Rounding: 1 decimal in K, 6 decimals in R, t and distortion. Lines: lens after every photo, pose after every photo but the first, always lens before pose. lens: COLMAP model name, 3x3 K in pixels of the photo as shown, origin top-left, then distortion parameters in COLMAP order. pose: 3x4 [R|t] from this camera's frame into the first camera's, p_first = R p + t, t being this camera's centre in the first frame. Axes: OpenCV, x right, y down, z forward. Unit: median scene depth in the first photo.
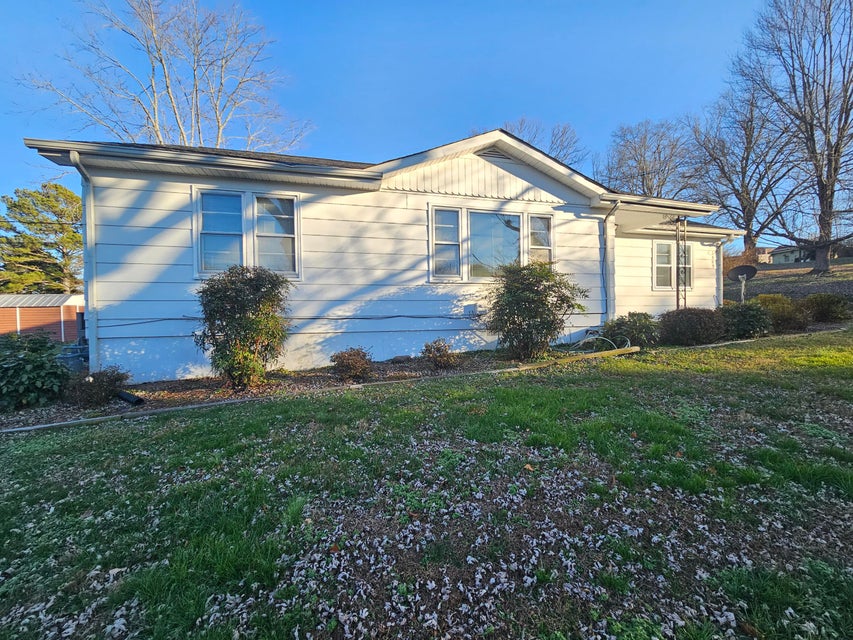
lens RADIAL K [[347.9, 0, 430.5], [0, 347.9, 316.5], [0, 0, 1]] dist [0.000149, -0.000026]
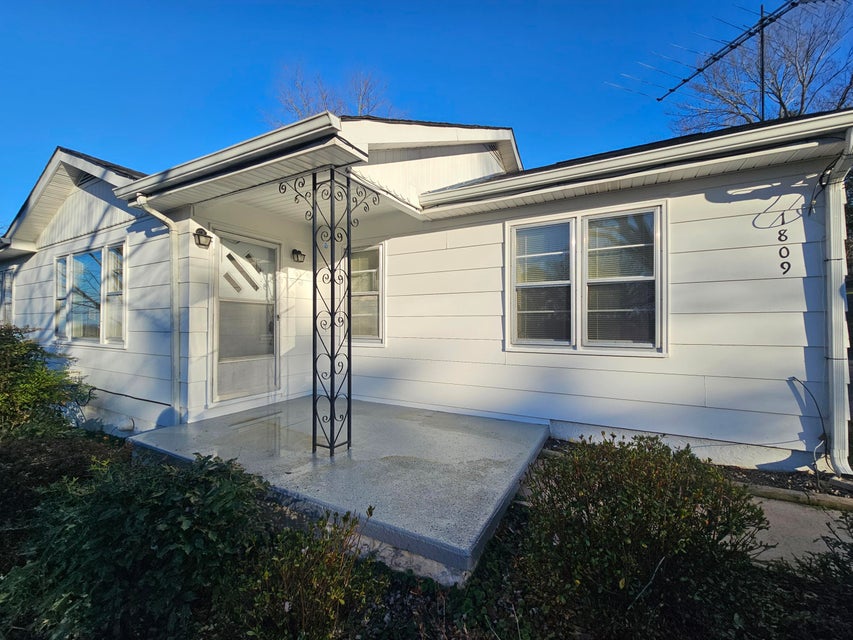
lens RADIAL K [[347.9, 0, 430.5], [0, 347.9, 316.5], [0, 0, 1]] dist [0.000149, -0.000026]
pose [[0.717302, -0.000451, -0.696762, 1.301694], [-0.015334, 0.999747, -0.016434, -0.160915], [0.696594, 0.022472, 0.717114, 1.008137]]
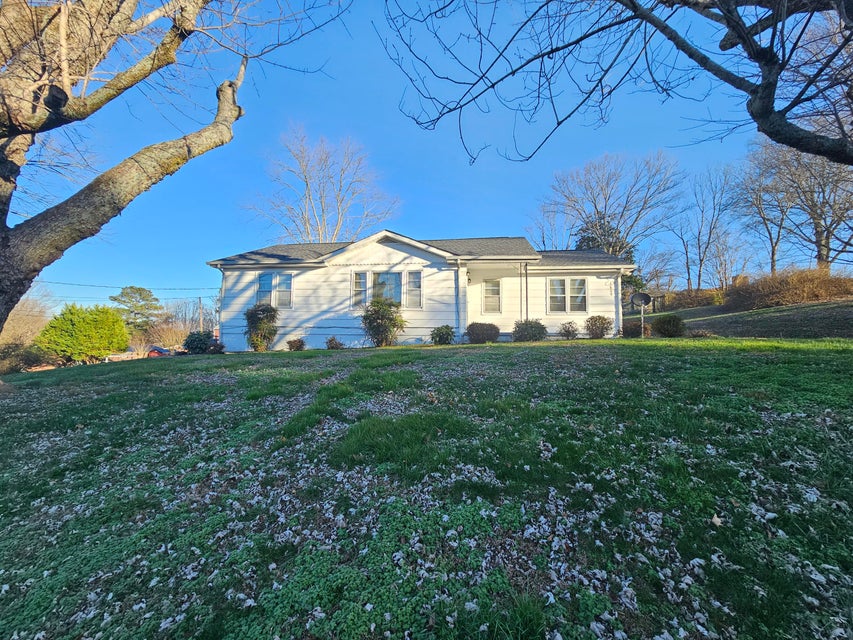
lens RADIAL K [[347.9, 0, 430.5], [0, 347.9, 316.5], [0, 0, 1]] dist [0.000149, -0.000026]
pose [[0.916211, -0.008274, -0.400610, 1.166425], [-0.028704, 0.995863, -0.086217, 0.089933], [0.399666, 0.090492, 0.912183, -0.582844]]
